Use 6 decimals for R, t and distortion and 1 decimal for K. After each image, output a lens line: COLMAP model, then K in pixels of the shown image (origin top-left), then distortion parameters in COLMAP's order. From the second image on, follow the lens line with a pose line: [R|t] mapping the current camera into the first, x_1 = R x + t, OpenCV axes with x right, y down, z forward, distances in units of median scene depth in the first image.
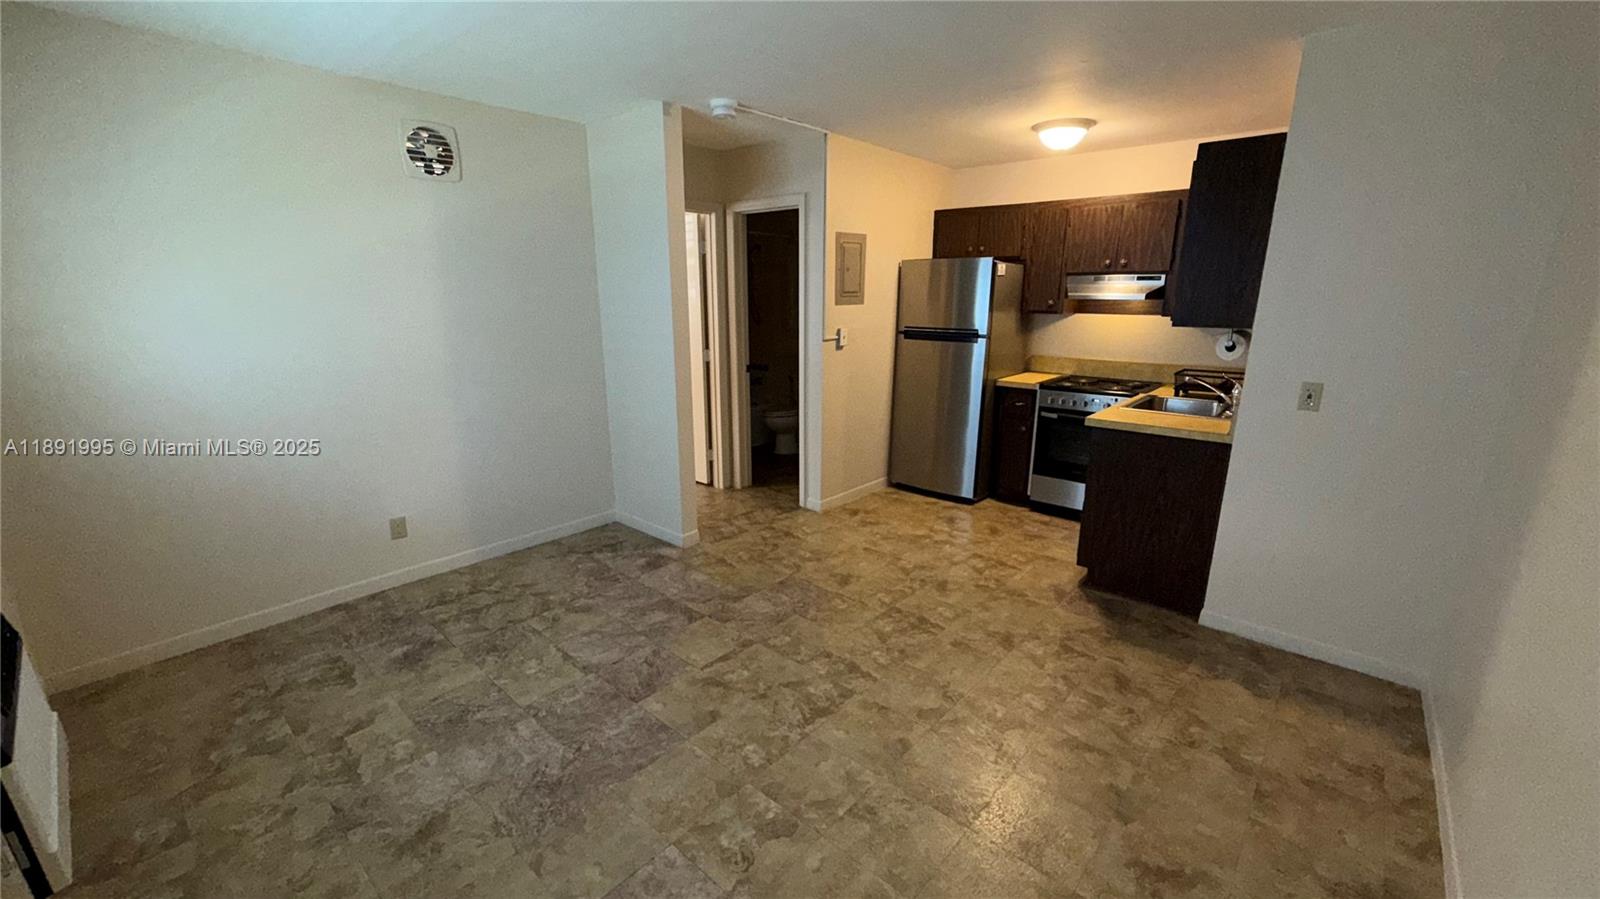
lens RADIAL K [[633.3, 0, 798.9], [0, 633.3, 456.6], [0, 0, 1]] dist [-0.001248, 0.000634]
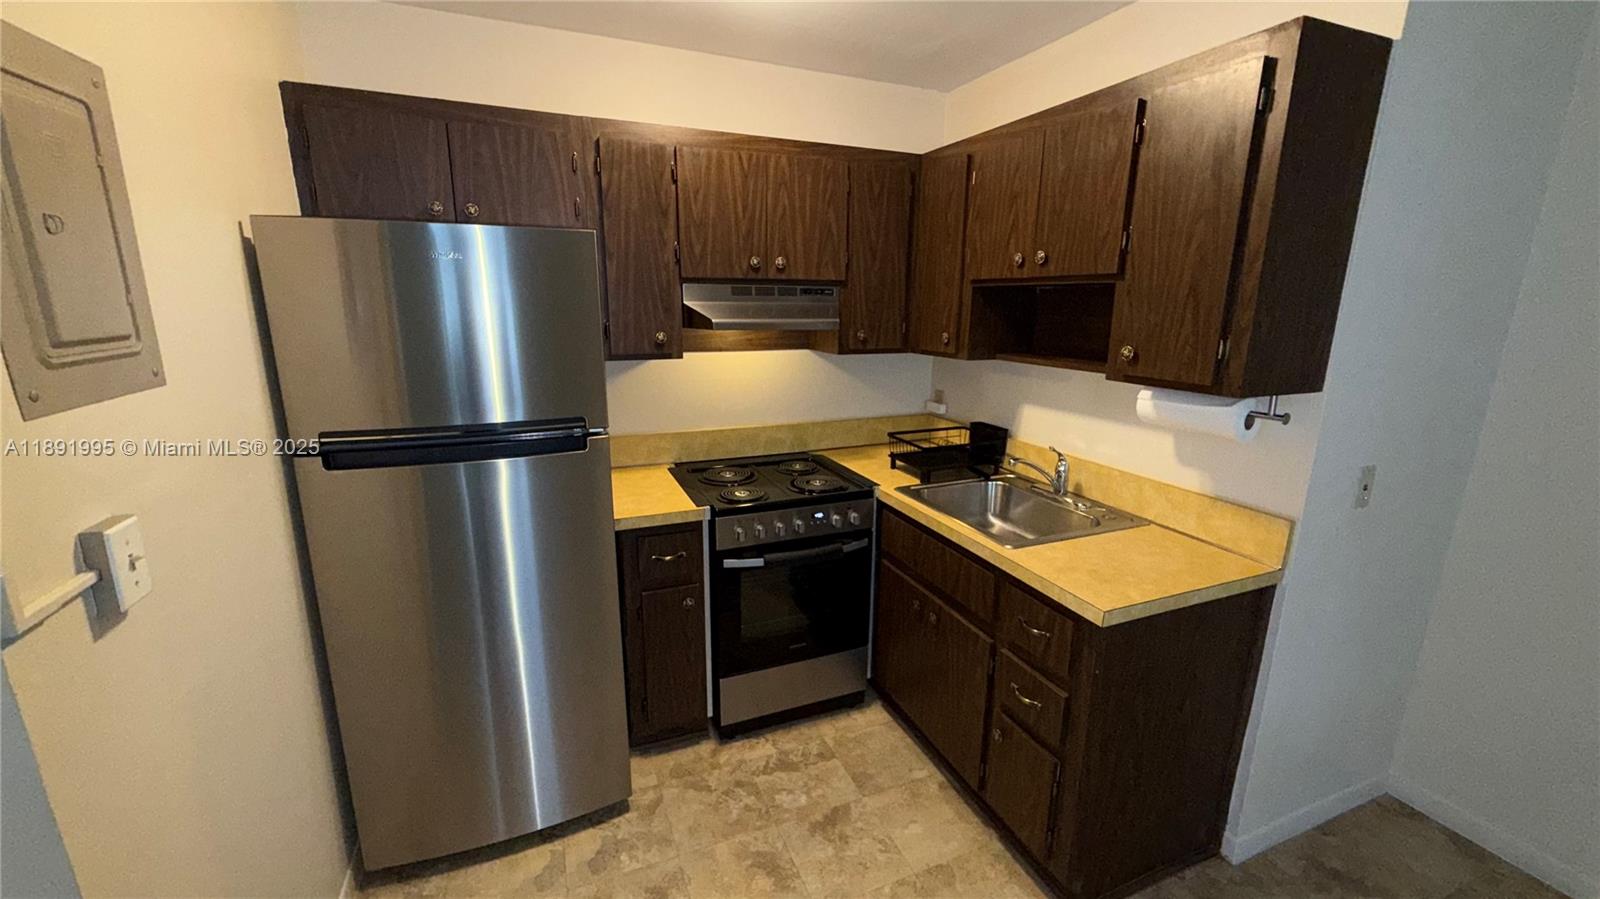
lens RADIAL K [[633.3, 0, 795.5], [0, 633.3, 455.2], [0, 0, 1]] dist [-0.001248, 0.000634]
pose [[0.443161, -0.210725, 0.871323, -0.005322], [0.219367, 0.967920, 0.122515, -0.325078], [-0.869187, 0.136846, 0.475171, 1.165186]]
